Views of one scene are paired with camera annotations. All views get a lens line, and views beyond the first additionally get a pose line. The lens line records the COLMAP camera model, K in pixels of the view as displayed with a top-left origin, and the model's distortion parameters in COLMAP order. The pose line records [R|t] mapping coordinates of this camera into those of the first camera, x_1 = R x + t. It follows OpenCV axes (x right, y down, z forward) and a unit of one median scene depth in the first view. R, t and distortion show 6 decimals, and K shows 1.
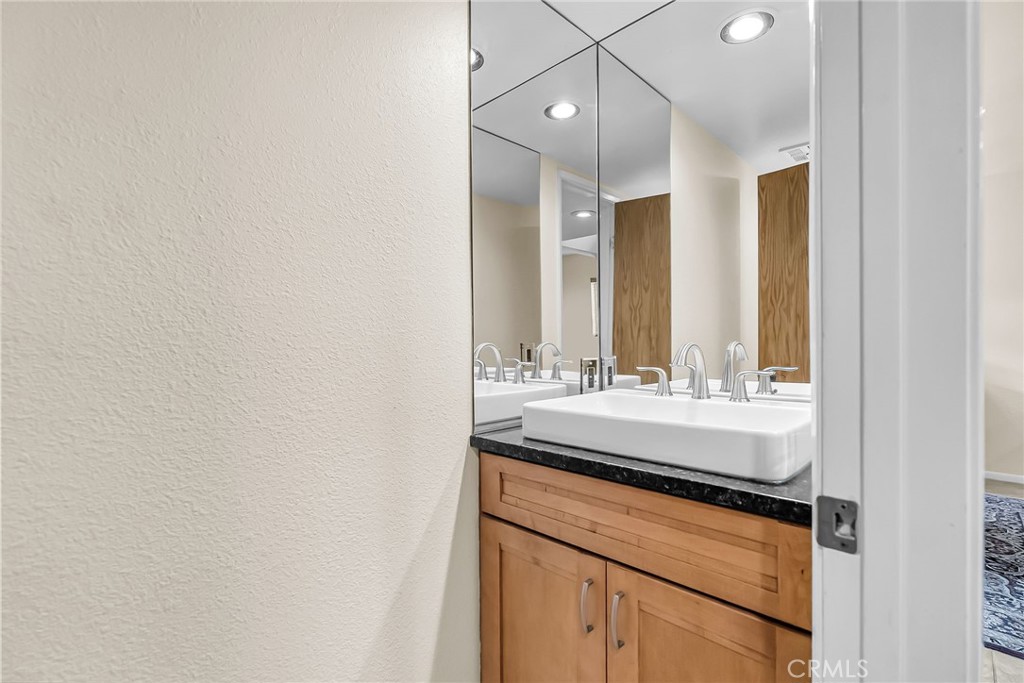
lens RADIAL K [[468.0, 0, 512.8], [0, 468.0, 327.5], [0, 0, 1]] dist [0.000885, -0.000513]
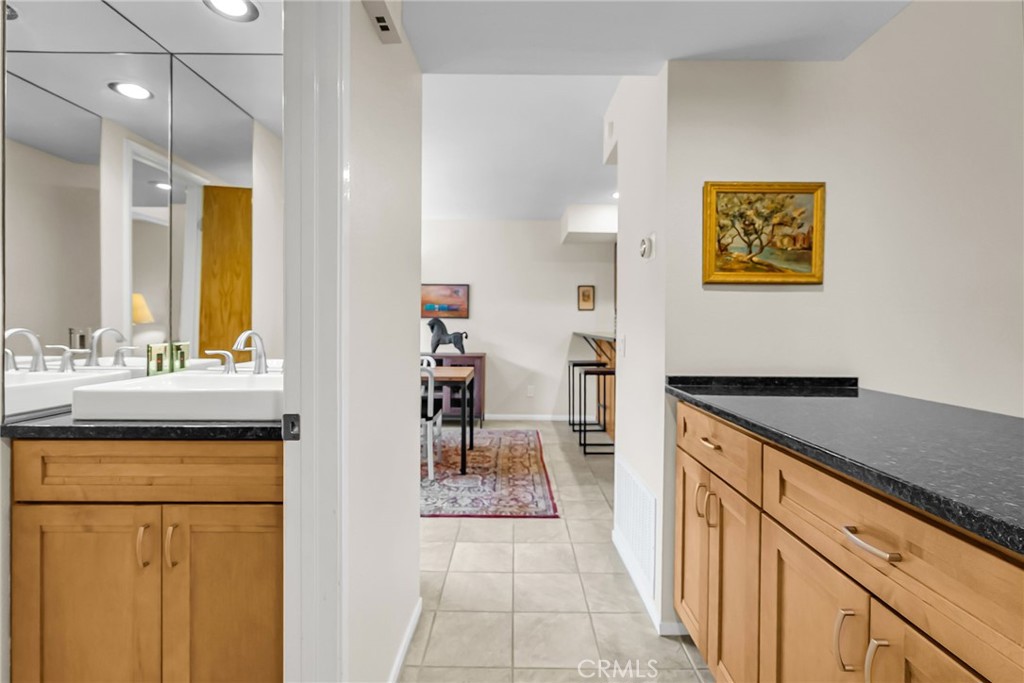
lens RADIAL K [[468.0, 0, 512.8], [0, 468.0, 327.5], [0, 0, 1]] dist [0.000885, -0.000513]
pose [[0.713147, 0.007871, 0.700970, -0.010066], [-0.033598, 0.999172, 0.022962, -0.026584], [-0.700209, -0.039927, 0.712821, -0.359949]]
